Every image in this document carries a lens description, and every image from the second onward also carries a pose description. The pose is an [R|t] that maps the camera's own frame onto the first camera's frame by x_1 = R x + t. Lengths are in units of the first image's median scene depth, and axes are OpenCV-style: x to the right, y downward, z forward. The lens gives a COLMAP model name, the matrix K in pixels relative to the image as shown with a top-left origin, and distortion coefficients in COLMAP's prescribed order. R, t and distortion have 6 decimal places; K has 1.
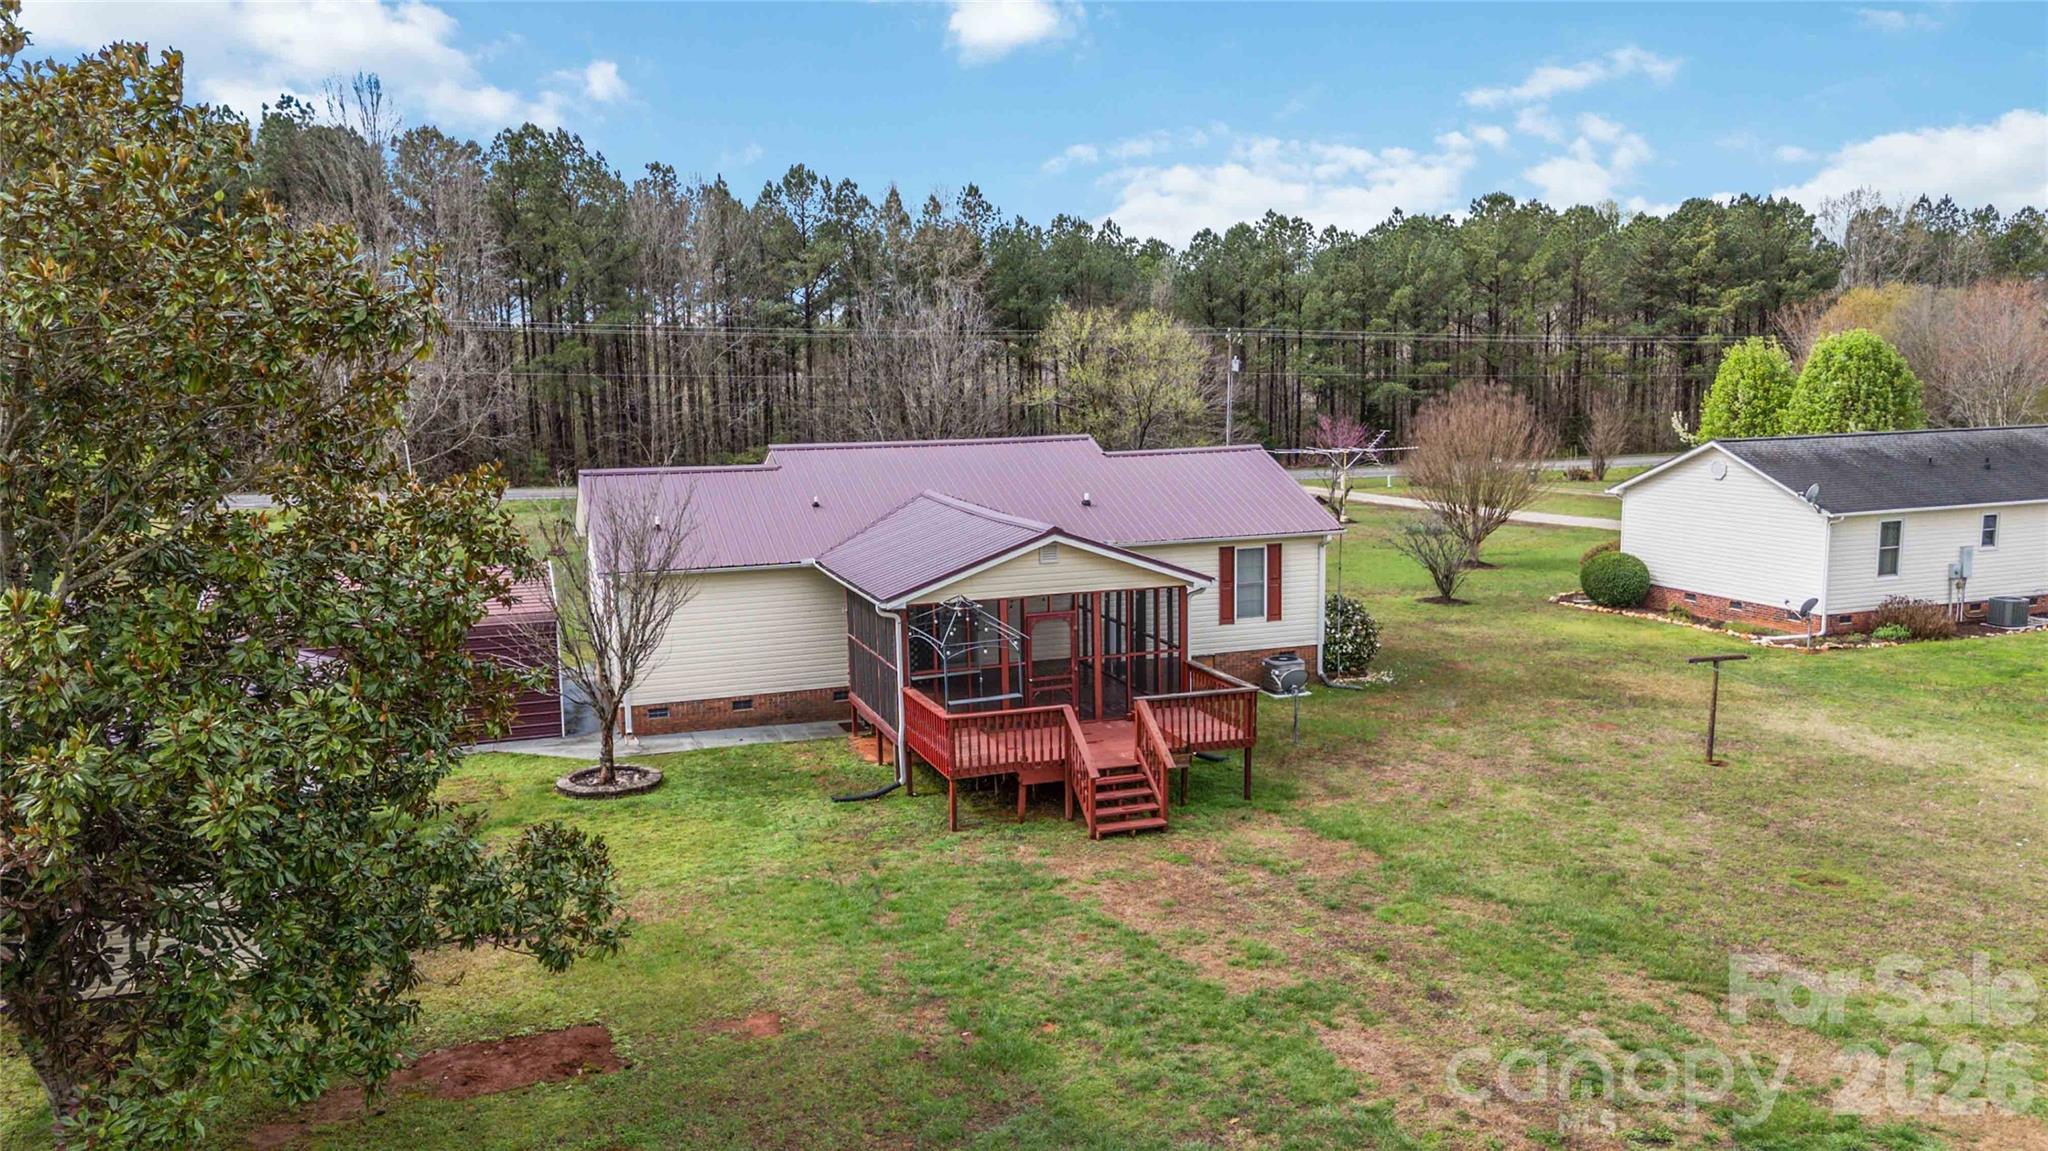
lens RADIAL K [[1500.9, 0, 1029.3], [0, 1500.9, 572.2], [0, 0, 1]] dist [0.083359, -0.088076]
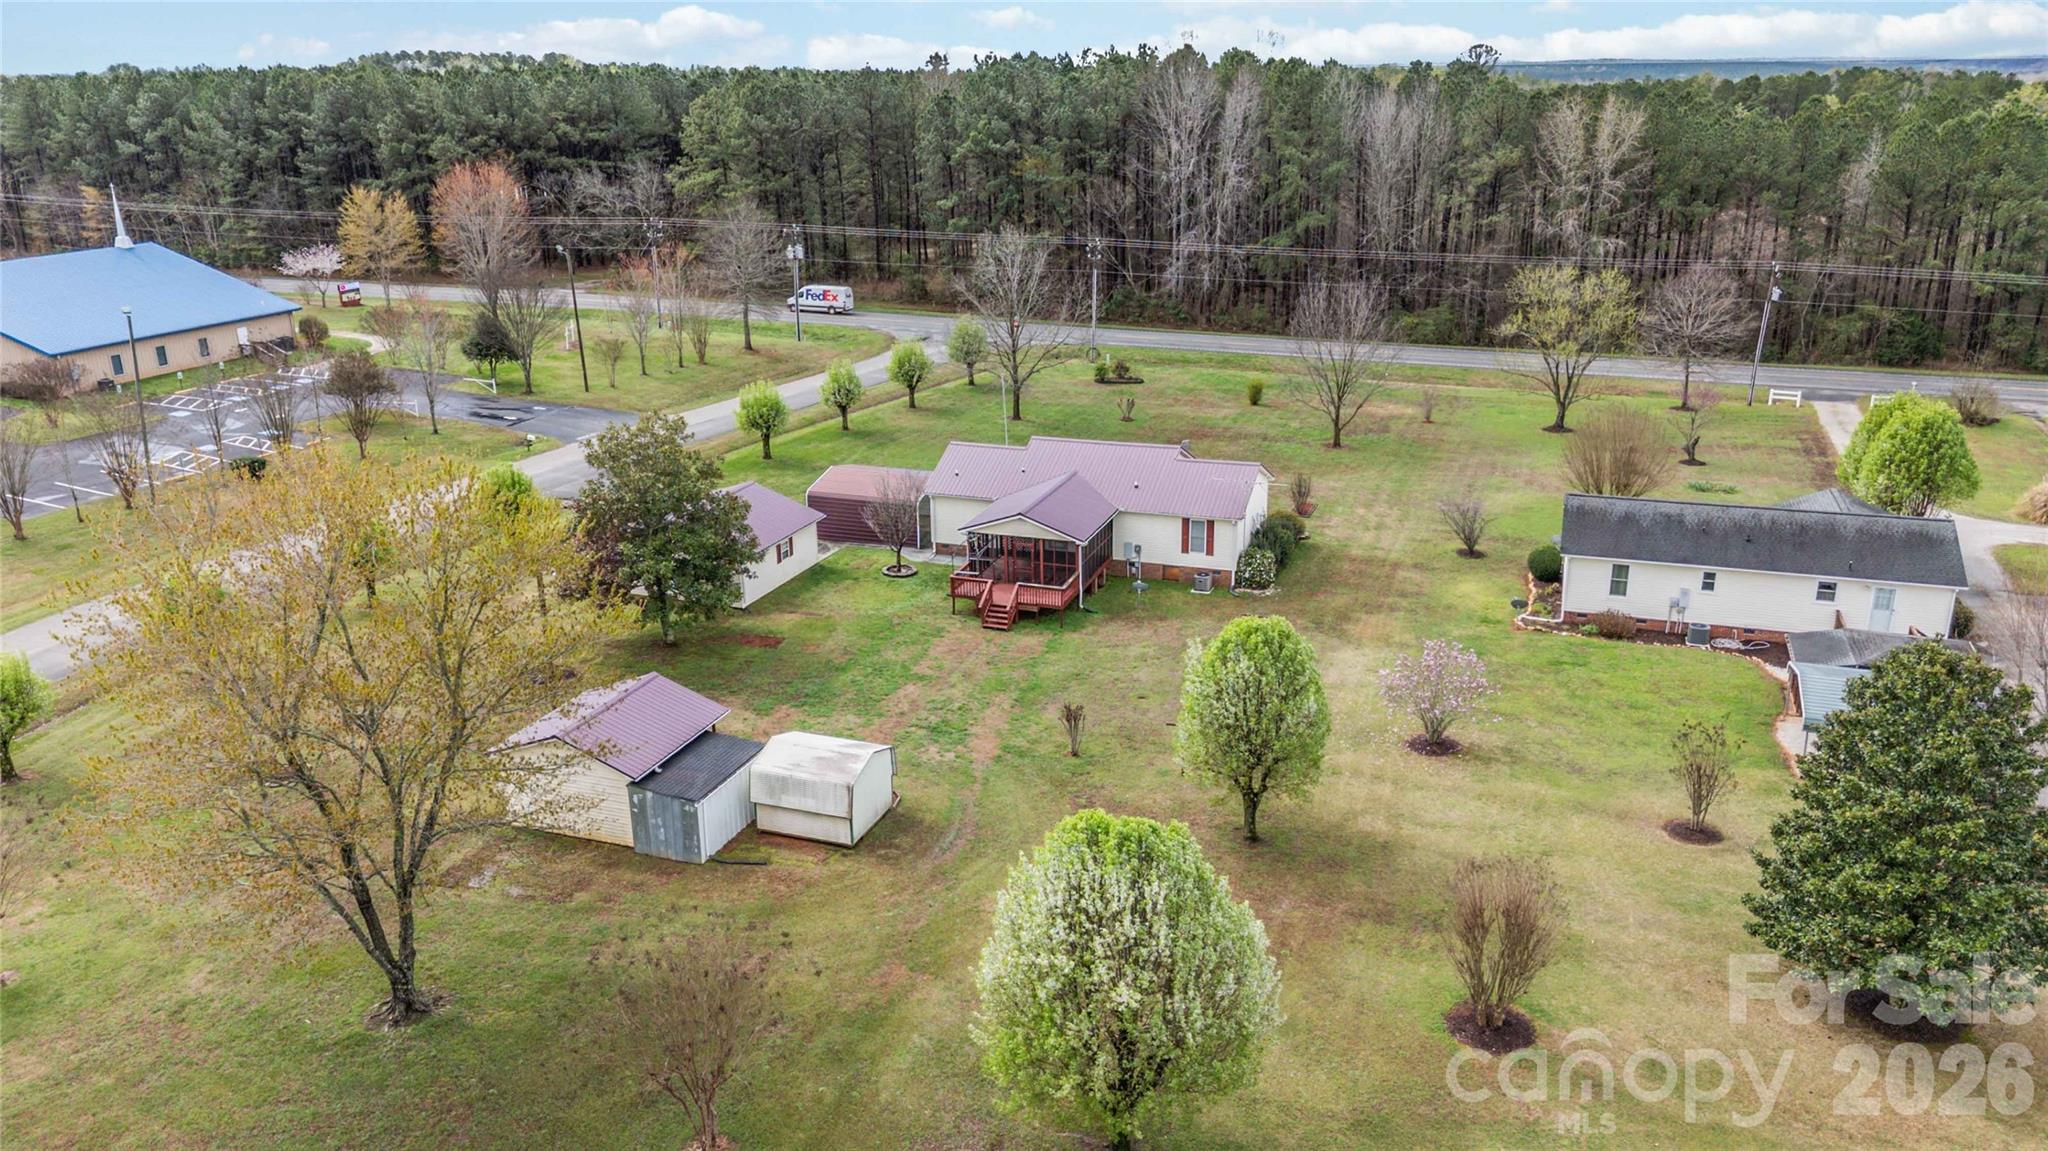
lens RADIAL K [[1500.9, 0, 1029.3], [0, 1500.9, 572.2], [0, 0, 1]] dist [0.083359, -0.088076]
pose [[0.774749, 0.205584, -0.597912, 1.244263], [-0.089333, 0.971768, 0.218375, -0.386351], [0.625926, -0.115772, 0.771242, -0.790722]]
